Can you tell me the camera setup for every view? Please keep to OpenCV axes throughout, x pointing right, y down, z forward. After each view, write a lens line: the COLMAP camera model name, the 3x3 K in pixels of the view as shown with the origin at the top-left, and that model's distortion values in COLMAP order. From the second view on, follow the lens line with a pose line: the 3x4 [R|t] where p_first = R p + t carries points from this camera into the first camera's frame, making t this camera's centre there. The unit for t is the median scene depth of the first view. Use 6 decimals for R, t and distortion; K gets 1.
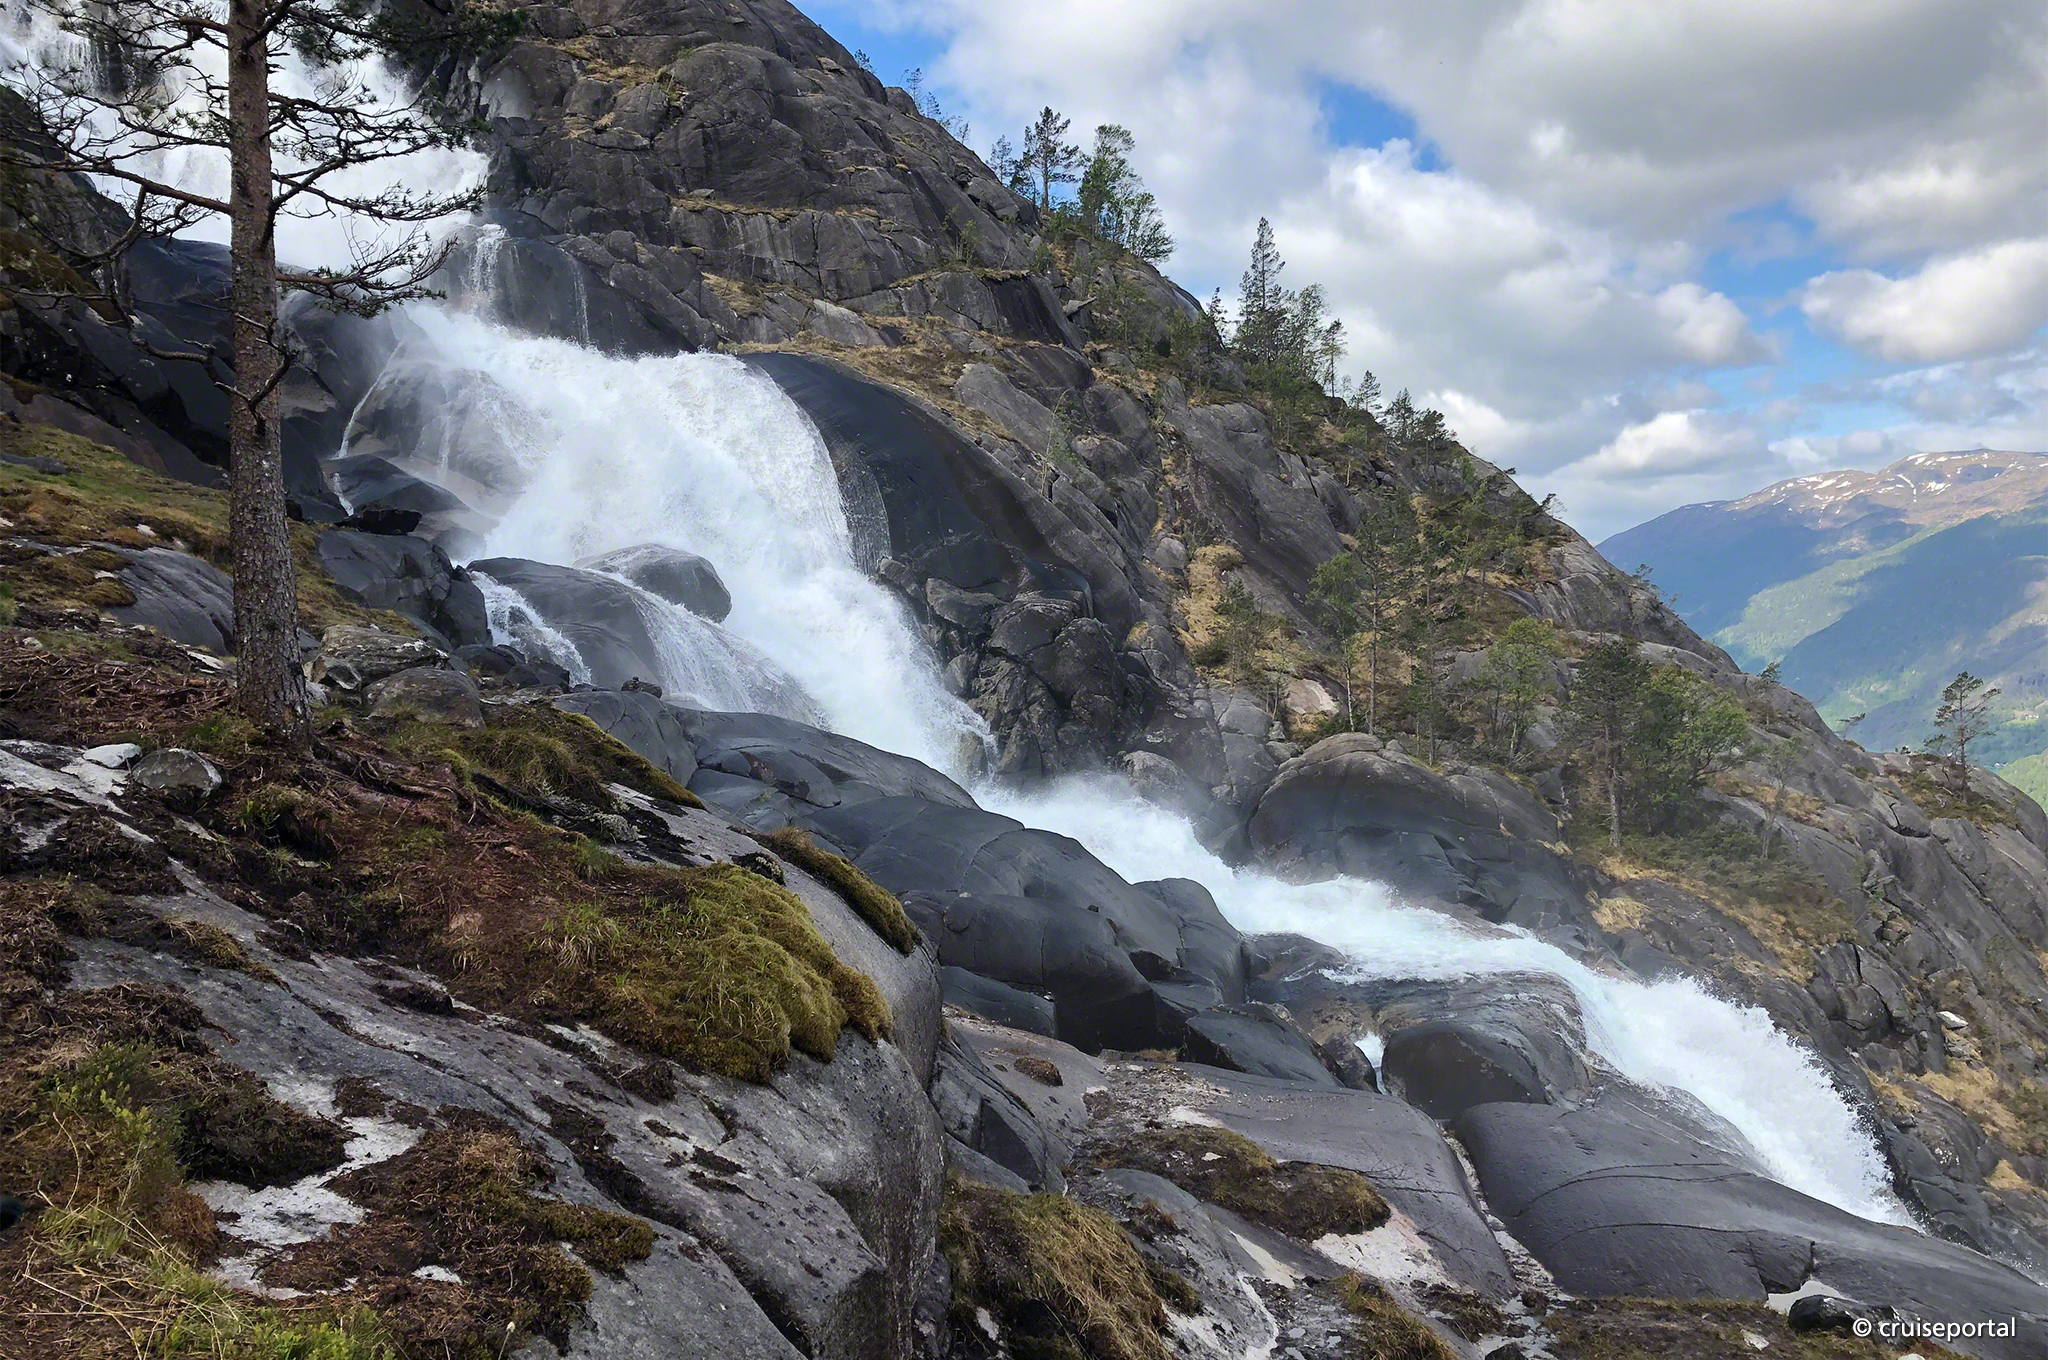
lens RADIAL K [[1656.6, 0, 1021.1], [0, 1656.6, 668.6], [0, 0, 1]] dist [0.047815, -0.031997]
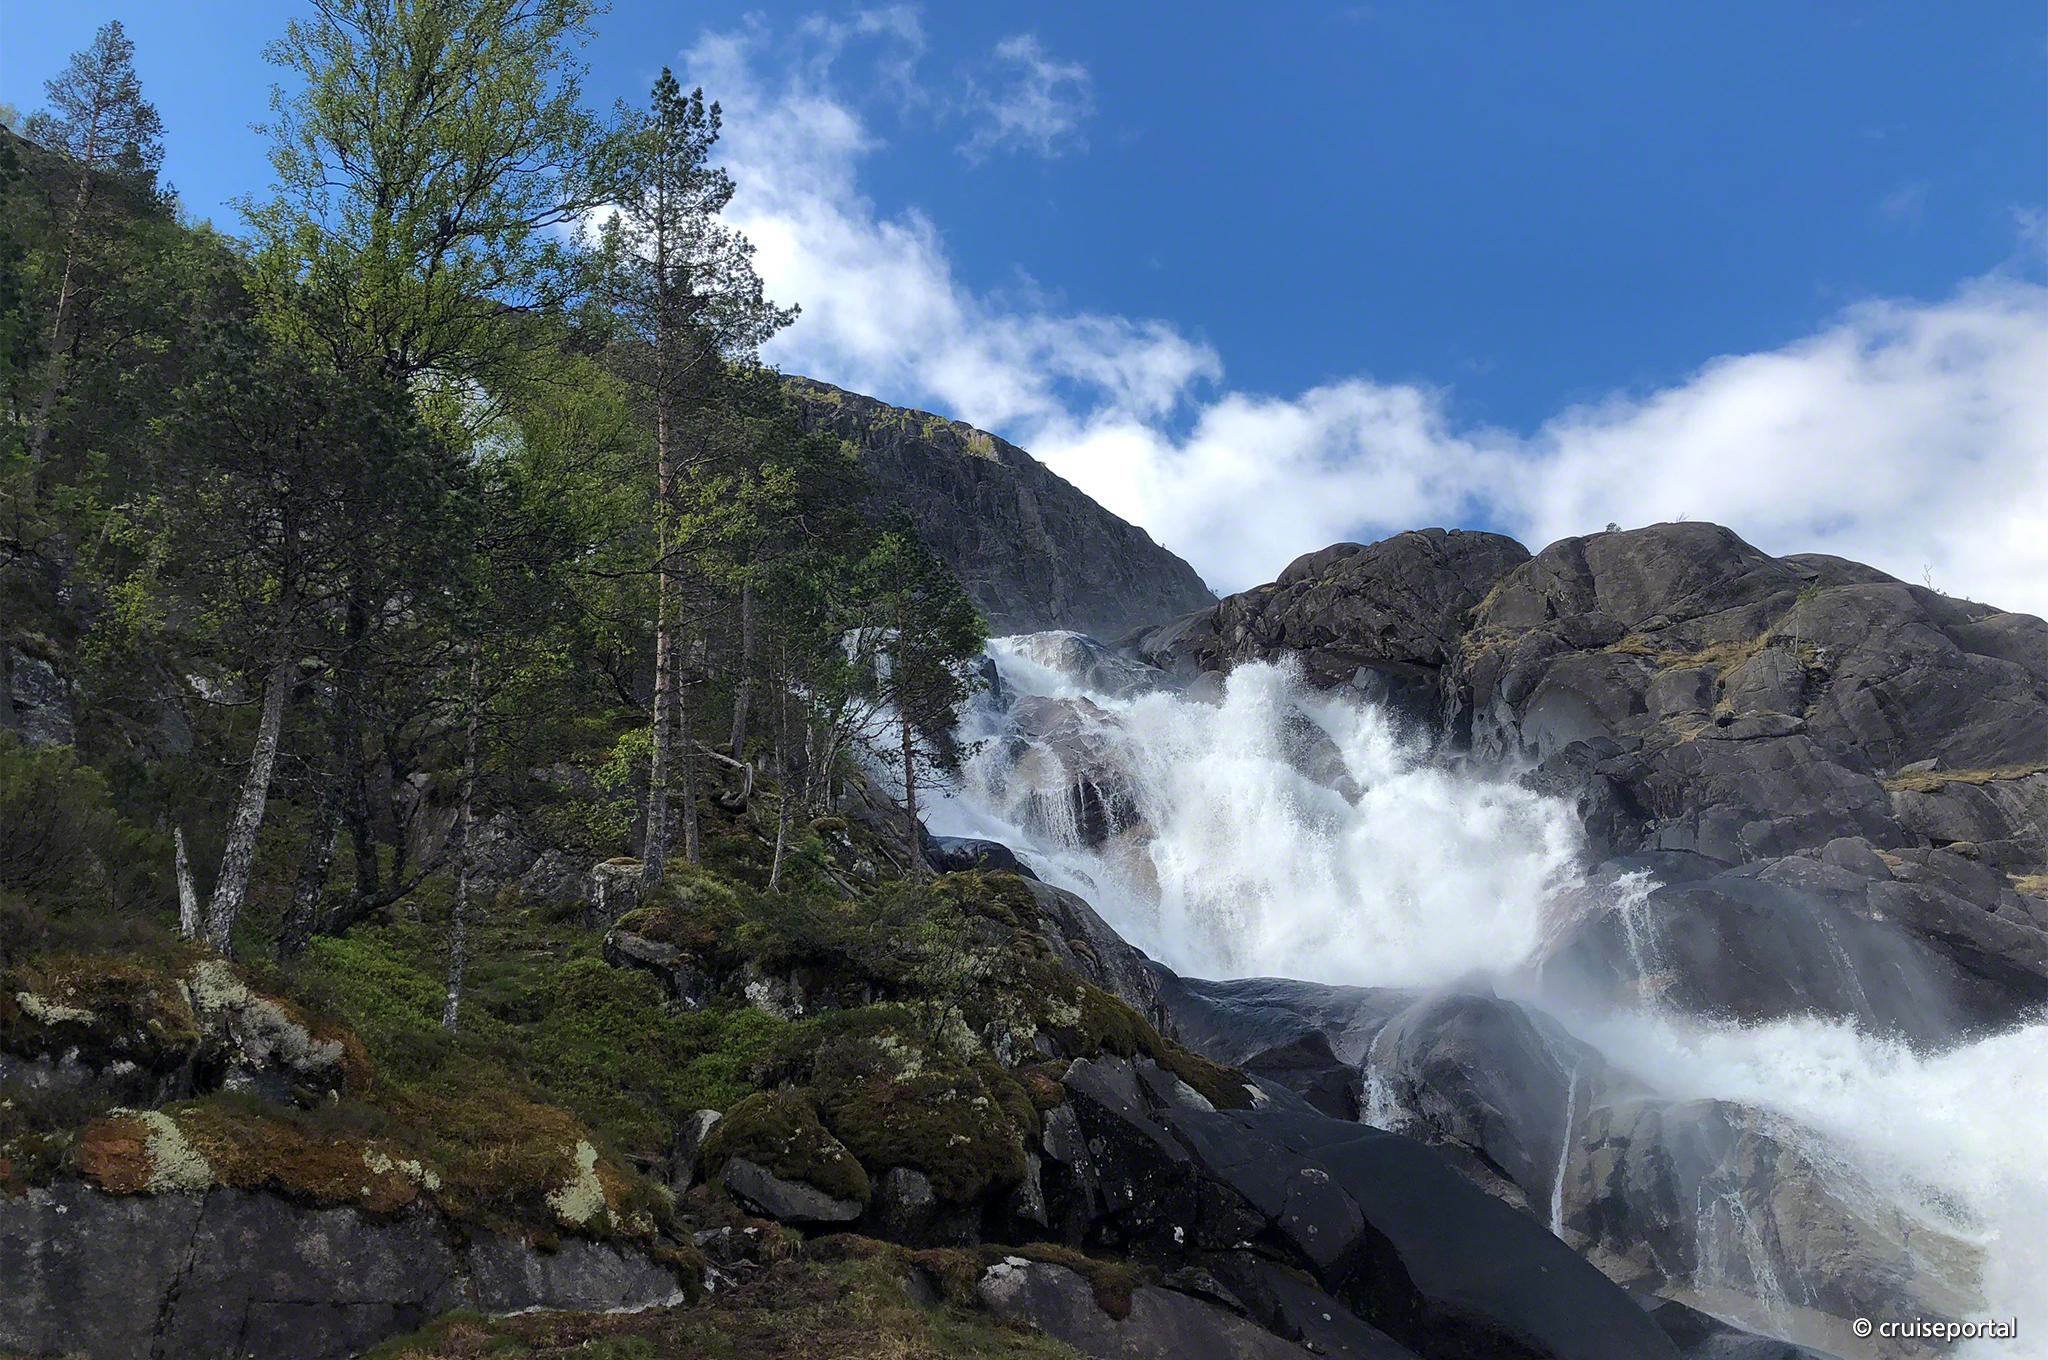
lens RADIAL K [[1643.2, 0, 1012.3], [0, 1643.2, 704.4], [0, 0, 1]] dist [0.027199, 0.015027]
pose [[0.859035, -0.274958, -0.431806, -0.229708], [0.073686, 0.901139, -0.427221, -0.070889], [0.506585, 0.335180, 0.794371, 0.352304]]
